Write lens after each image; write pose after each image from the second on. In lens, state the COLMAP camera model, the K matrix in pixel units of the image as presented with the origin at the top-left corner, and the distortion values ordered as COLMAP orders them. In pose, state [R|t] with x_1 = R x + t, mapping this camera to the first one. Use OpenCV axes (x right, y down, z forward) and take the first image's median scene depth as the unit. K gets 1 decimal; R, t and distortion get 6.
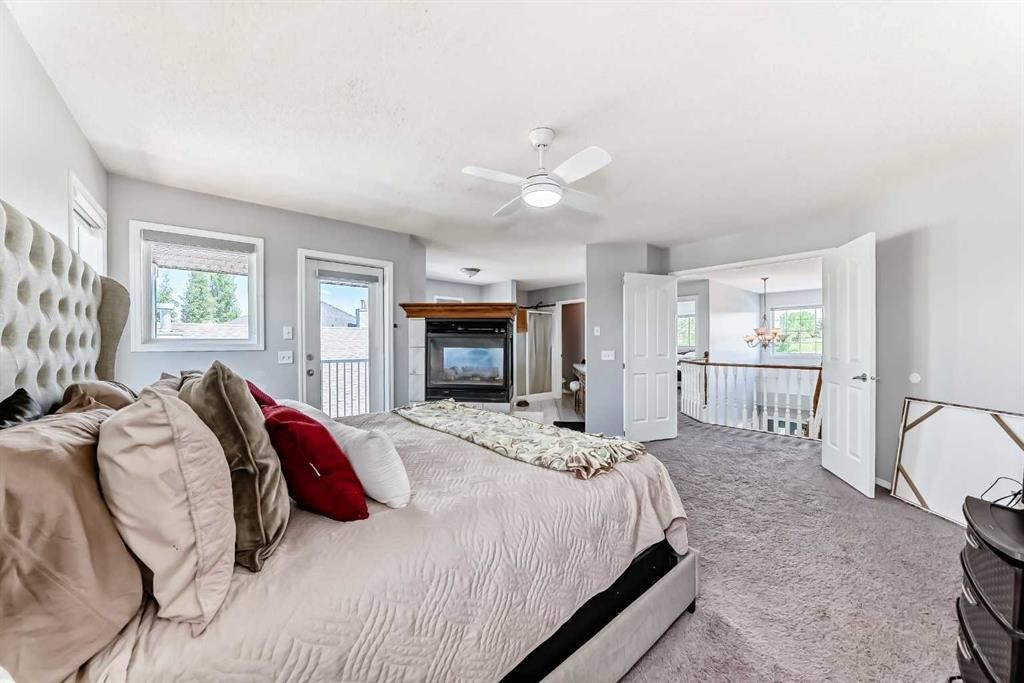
lens RADIAL K [[364.3, 0, 512.9], [0, 364.3, 346.1], [0, 0, 1]] dist [-0.022215, 0.006017]
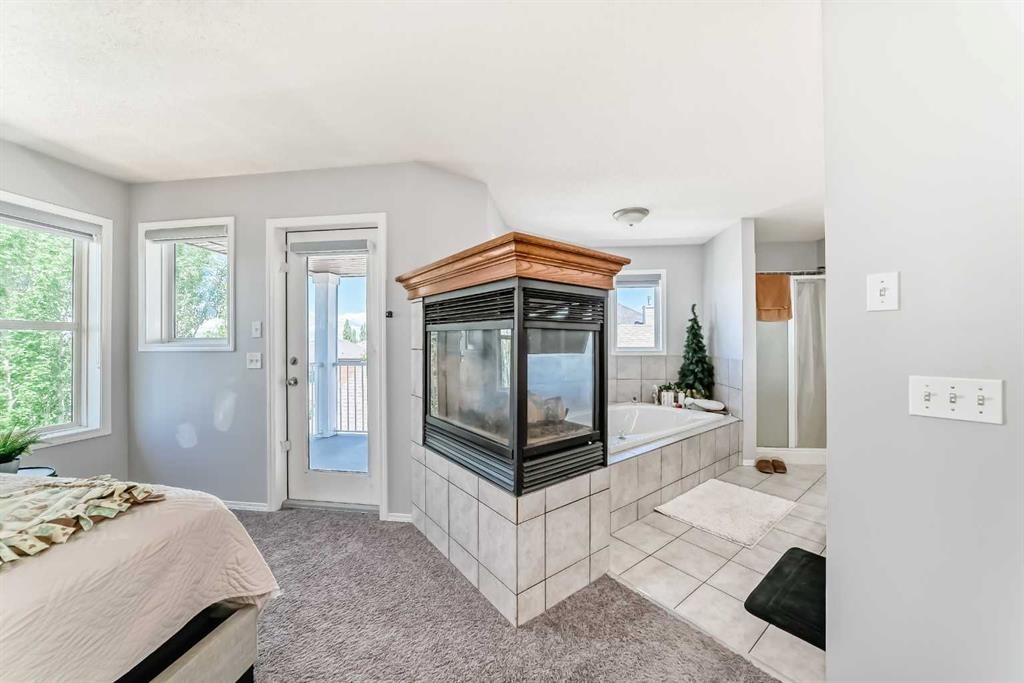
lens RADIAL K [[364.3, 0, 512.9], [0, 364.3, 346.1], [0, 0, 1]] dist [-0.022215, 0.006017]
pose [[0.665317, 0.008394, -0.746514, 0.275505], [-0.004452, 0.999964, 0.007276, -0.007090], [0.746548, -0.001518, 0.665330, 0.734749]]
